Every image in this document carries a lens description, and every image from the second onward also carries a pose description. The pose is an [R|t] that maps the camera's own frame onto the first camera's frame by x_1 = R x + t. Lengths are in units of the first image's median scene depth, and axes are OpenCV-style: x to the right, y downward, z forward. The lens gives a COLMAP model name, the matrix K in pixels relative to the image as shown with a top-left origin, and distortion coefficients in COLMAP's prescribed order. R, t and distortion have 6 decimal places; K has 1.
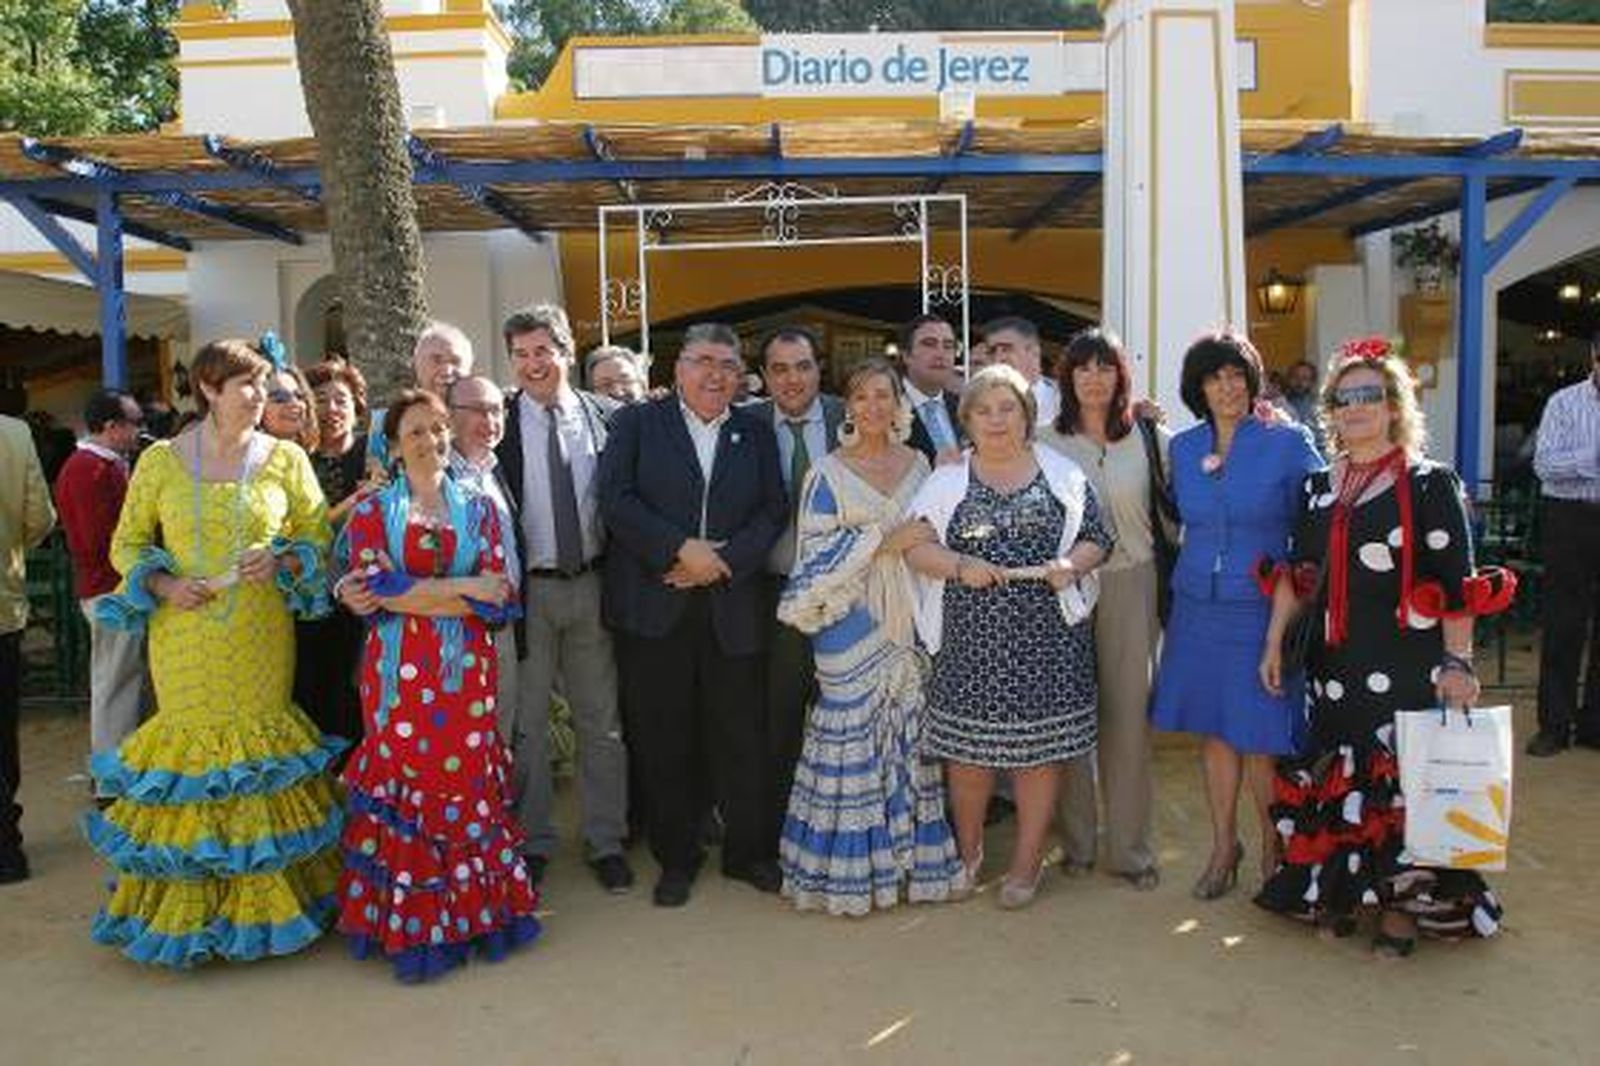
lens RADIAL K [[1133.4, 0, 776.5], [0, 1133.4, 532.3], [0, 0, 1]] dist [-0.089773, 0.043347]
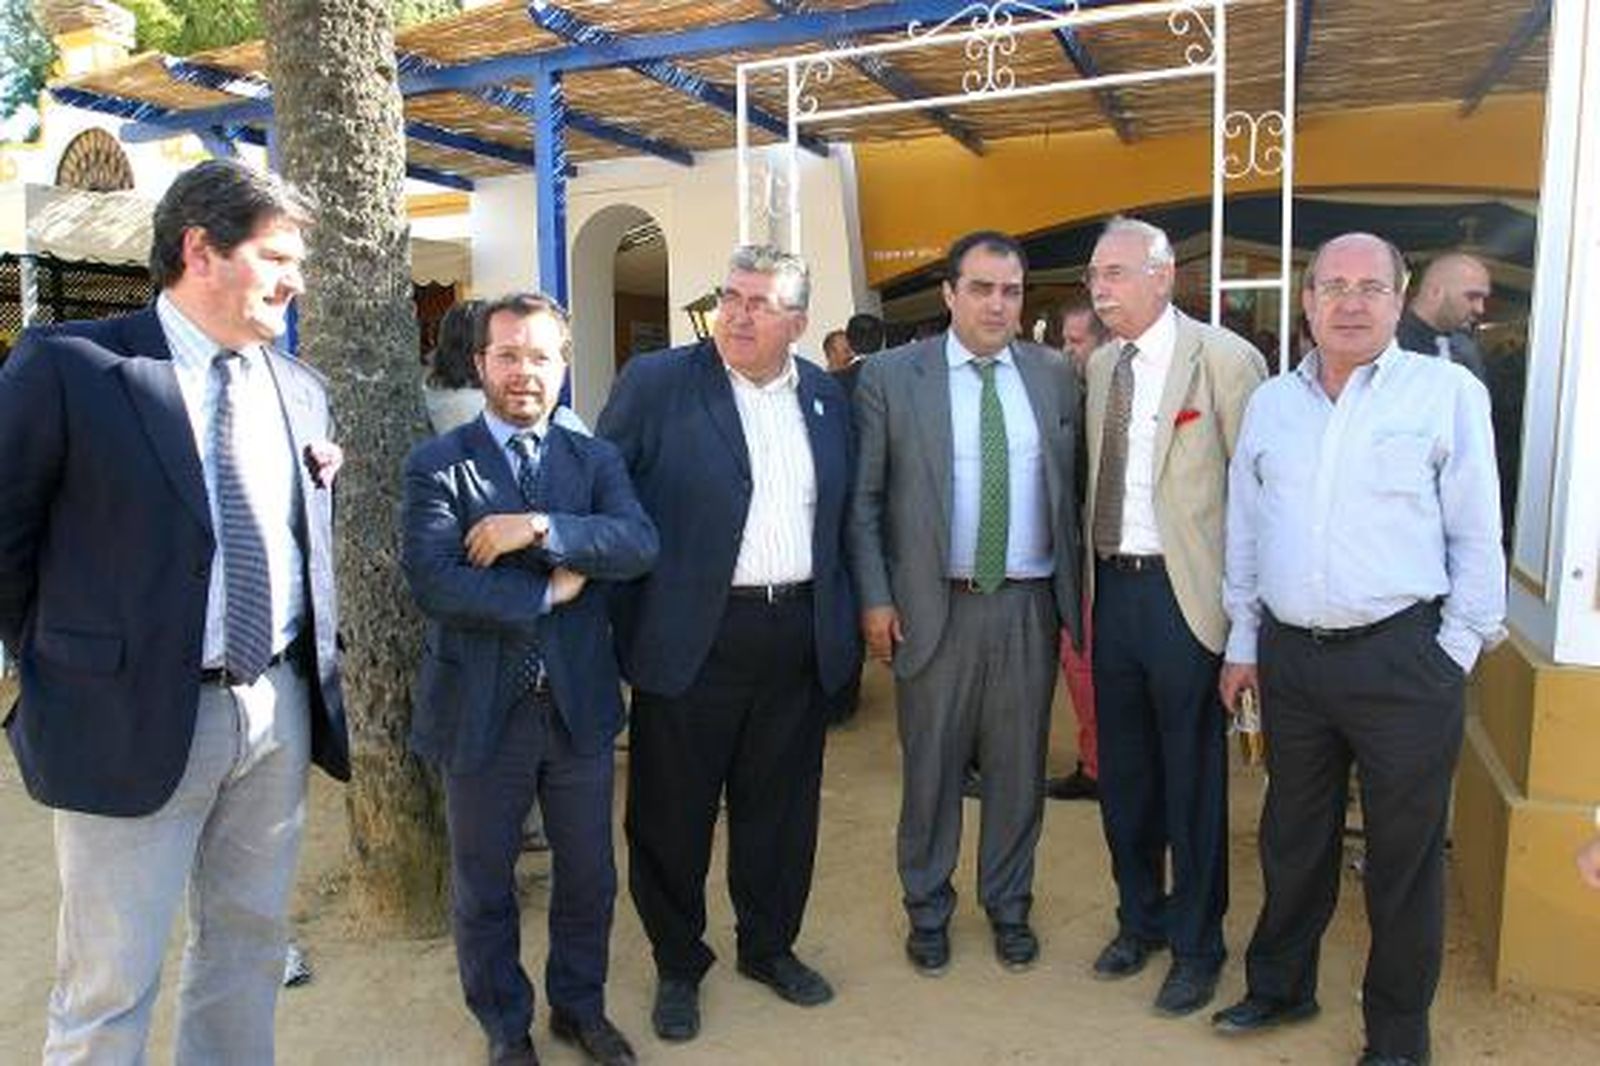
lens RADIAL K [[1143.2, 0, 800.0], [0, 1143.2, 533.0], [0, 0, 1]] dist [-0.097315, 0.045892]
pose [[0.931457, 0.047963, -0.360676, 0.148607], [-0.033284, 0.998349, 0.046805, -0.031446], [0.362326, -0.031592, 0.931516, 0.349735]]
